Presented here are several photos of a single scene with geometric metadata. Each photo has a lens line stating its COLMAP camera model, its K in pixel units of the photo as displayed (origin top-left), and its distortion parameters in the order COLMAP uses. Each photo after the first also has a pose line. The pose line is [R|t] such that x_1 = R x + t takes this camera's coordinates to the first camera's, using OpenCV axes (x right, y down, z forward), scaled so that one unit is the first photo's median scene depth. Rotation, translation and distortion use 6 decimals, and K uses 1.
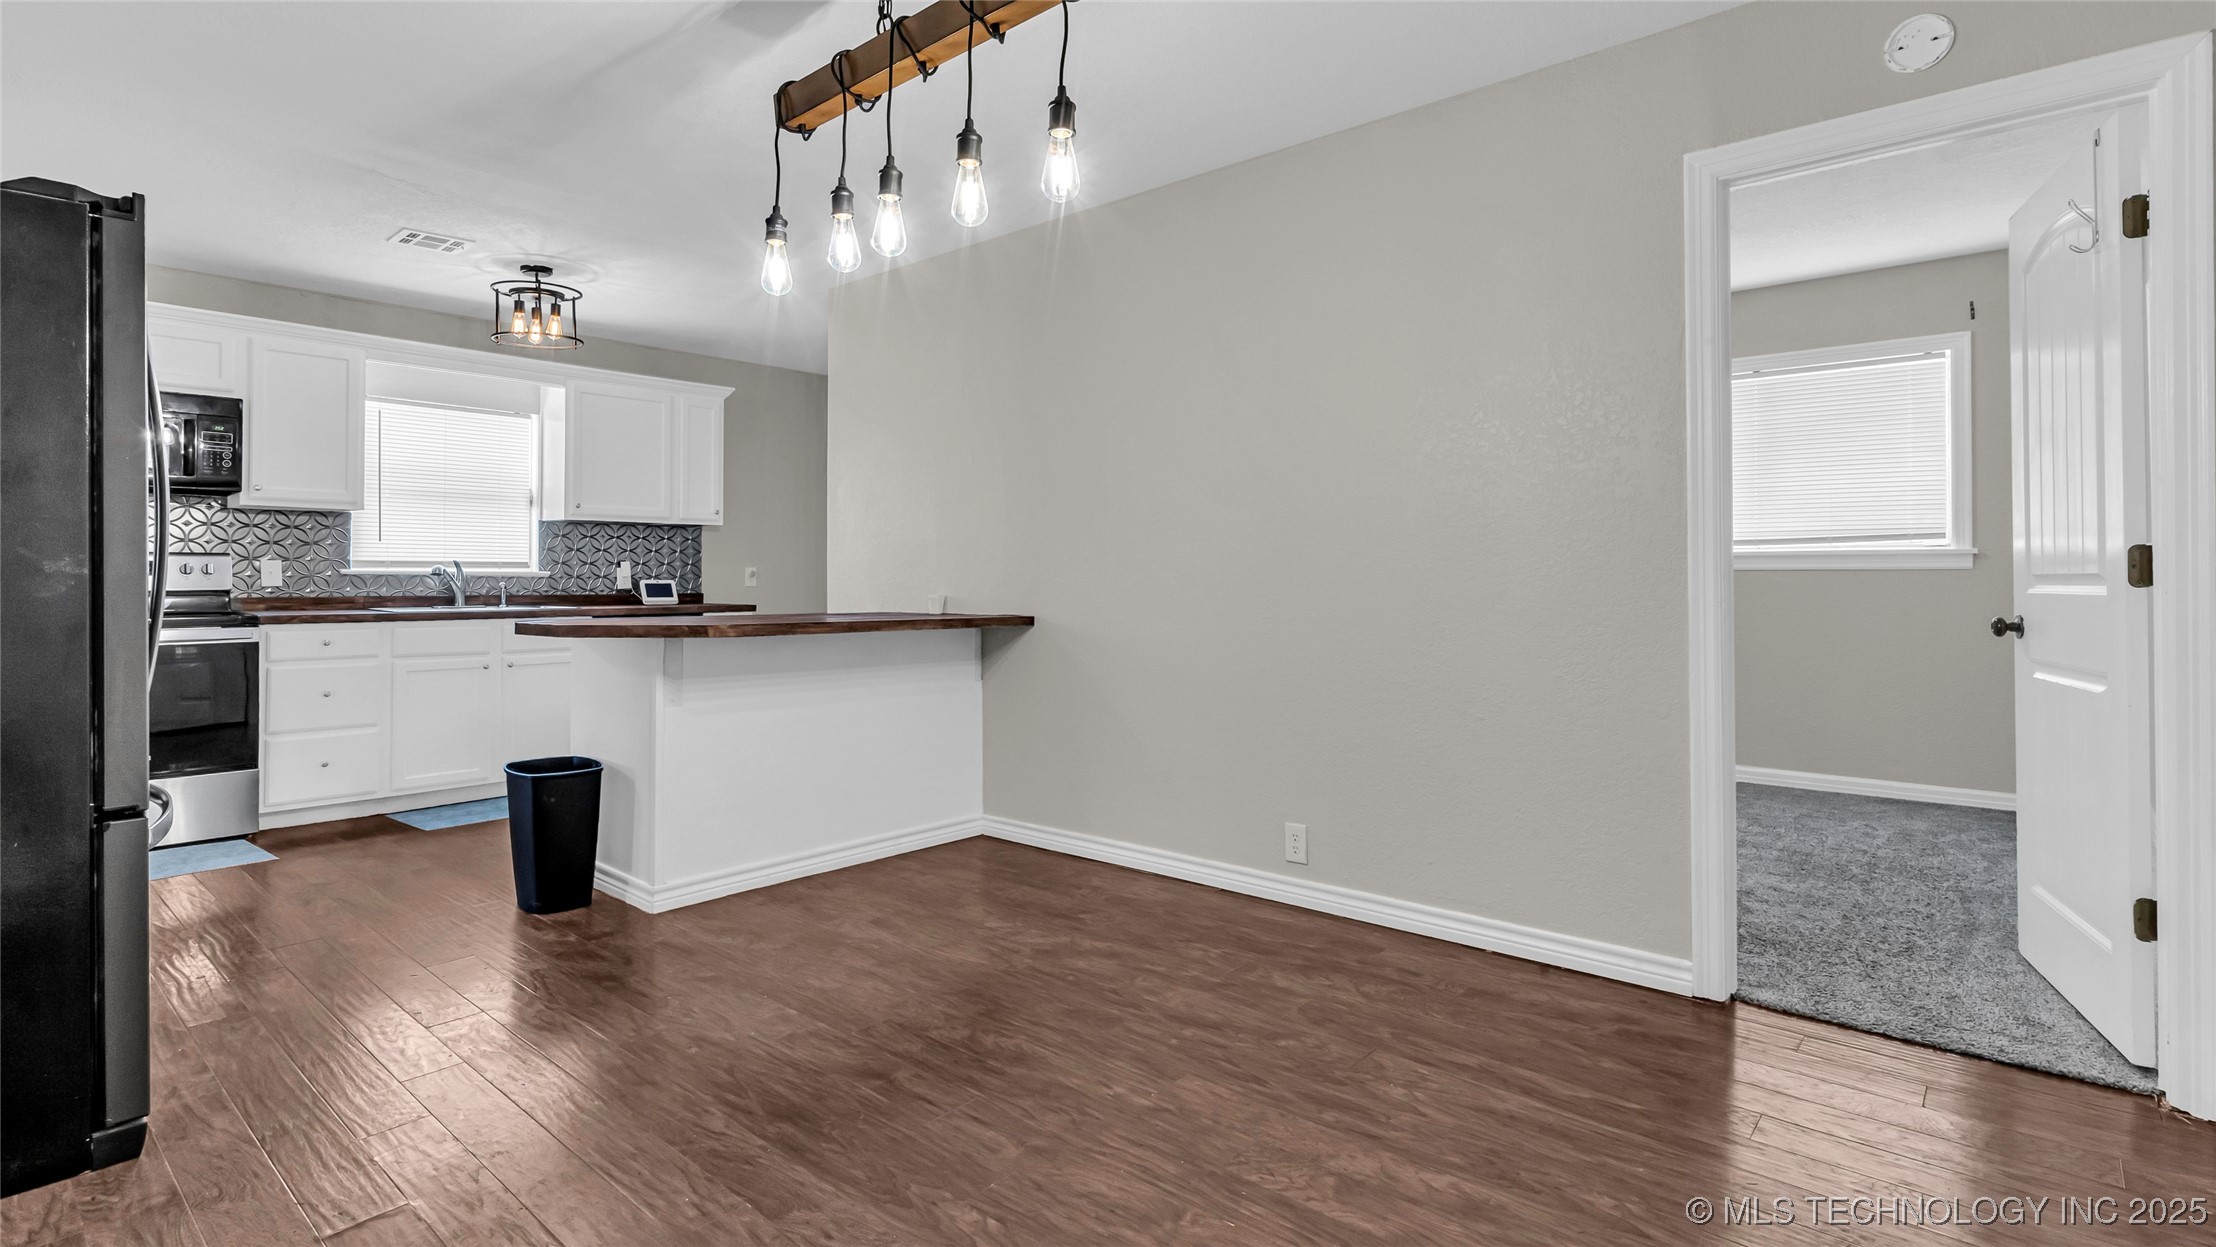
lens RADIAL K [[1062.2, 0, 1101.8], [0, 1062.2, 567.1], [0, 0, 1]] dist [-0.000273, 0.000265]
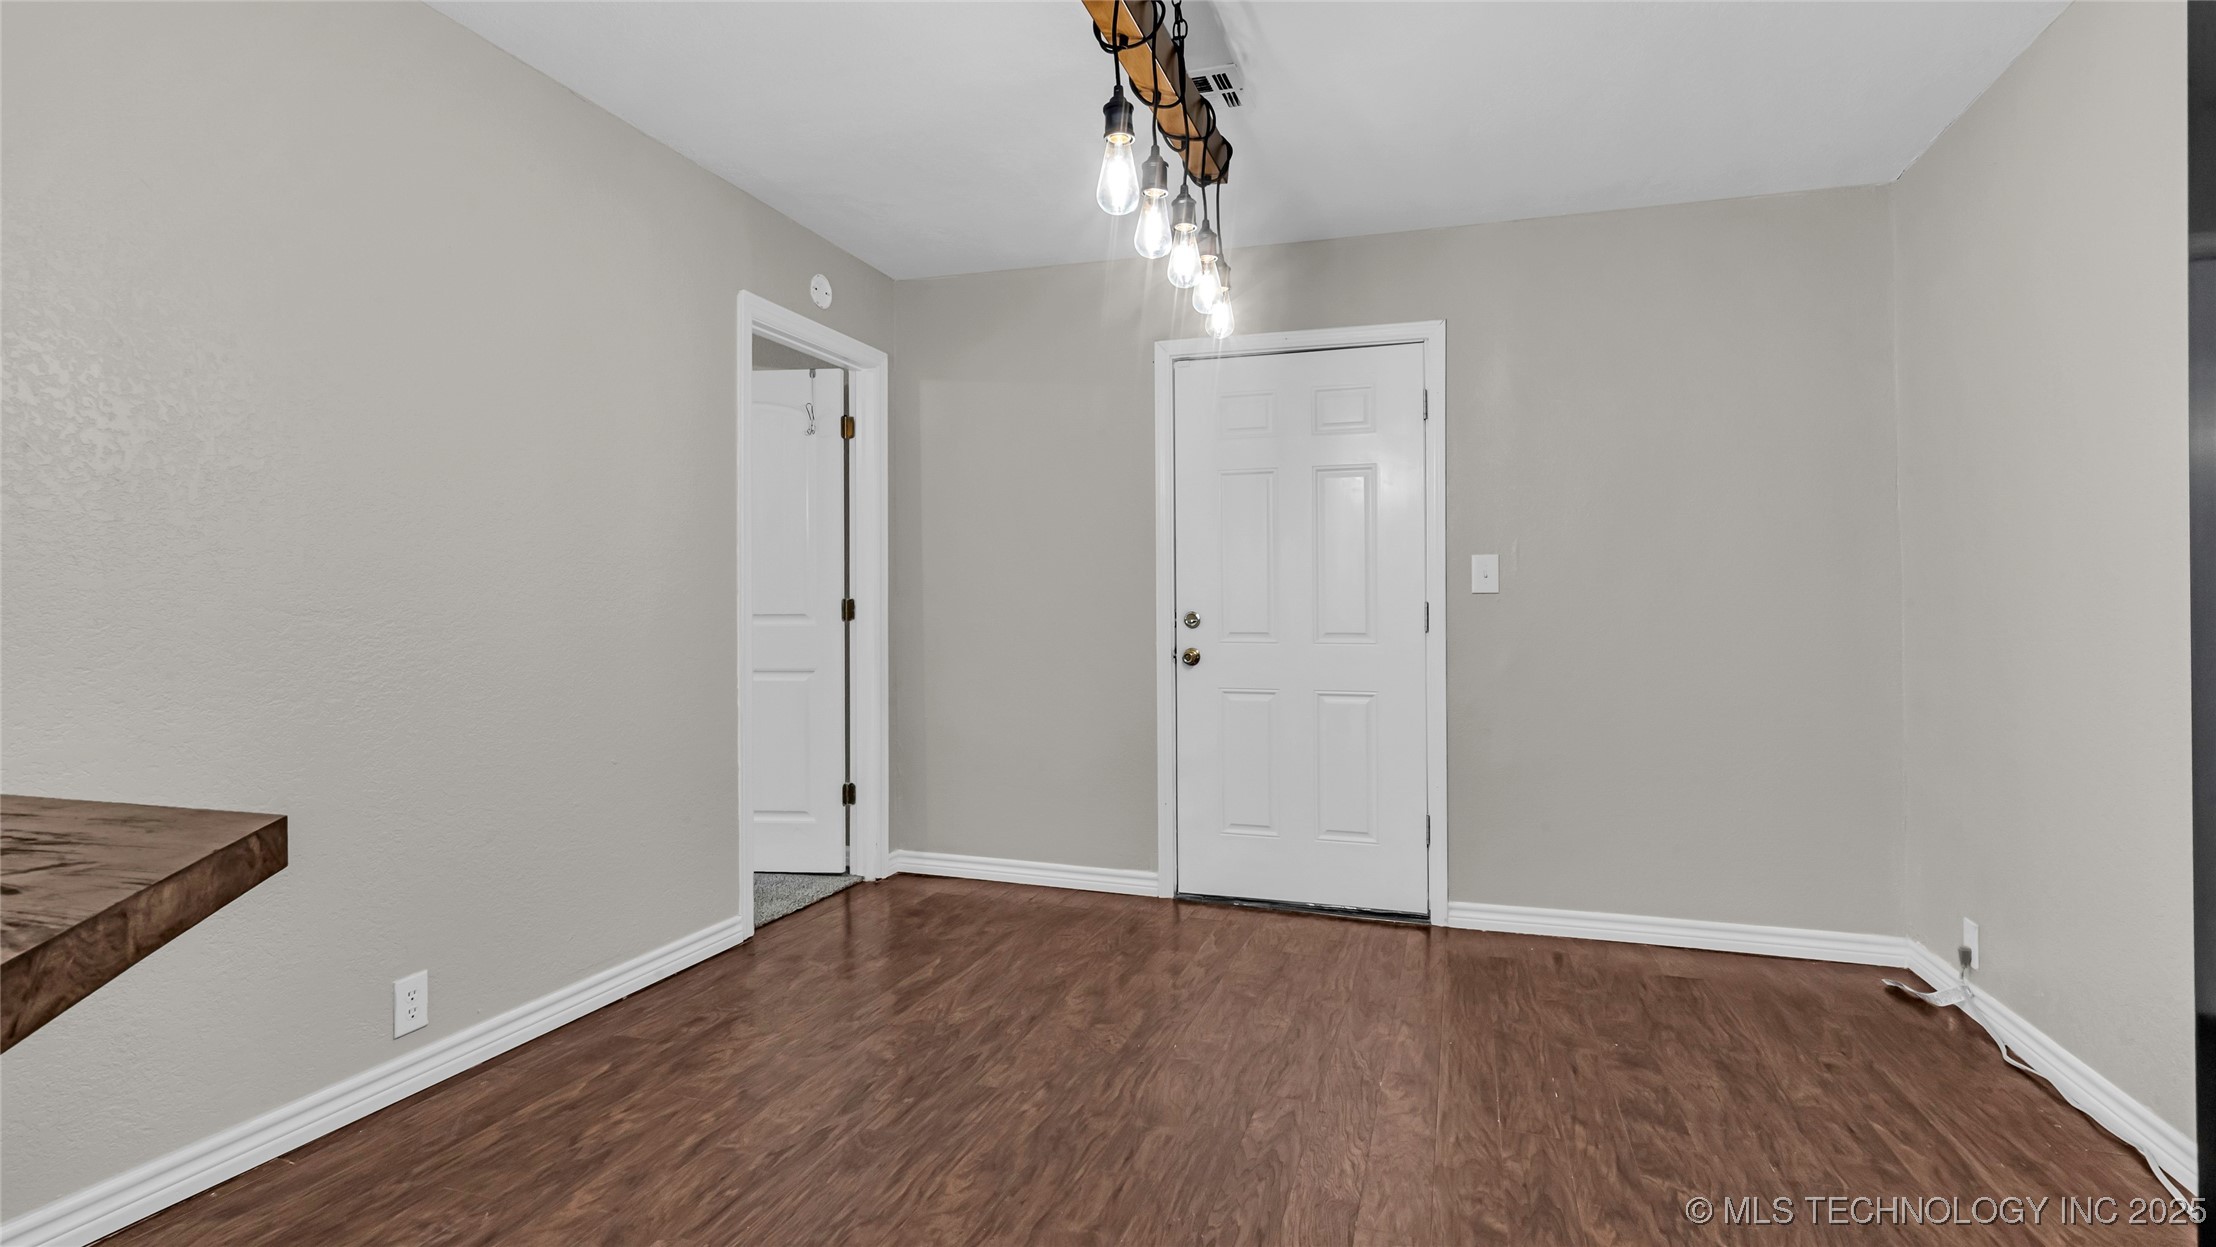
lens RADIAL K [[1042.4, 0, 1097.7], [0, 1042.4, 619.4], [0, 0, 1]] dist [-0.001780, 0.000285]
pose [[-0.375792, -0.003038, 0.926699, -0.812770], [-0.007971, 0.999968, 0.000045, 0.007415], [-0.926670, -0.007370, -0.375804, 1.116883]]
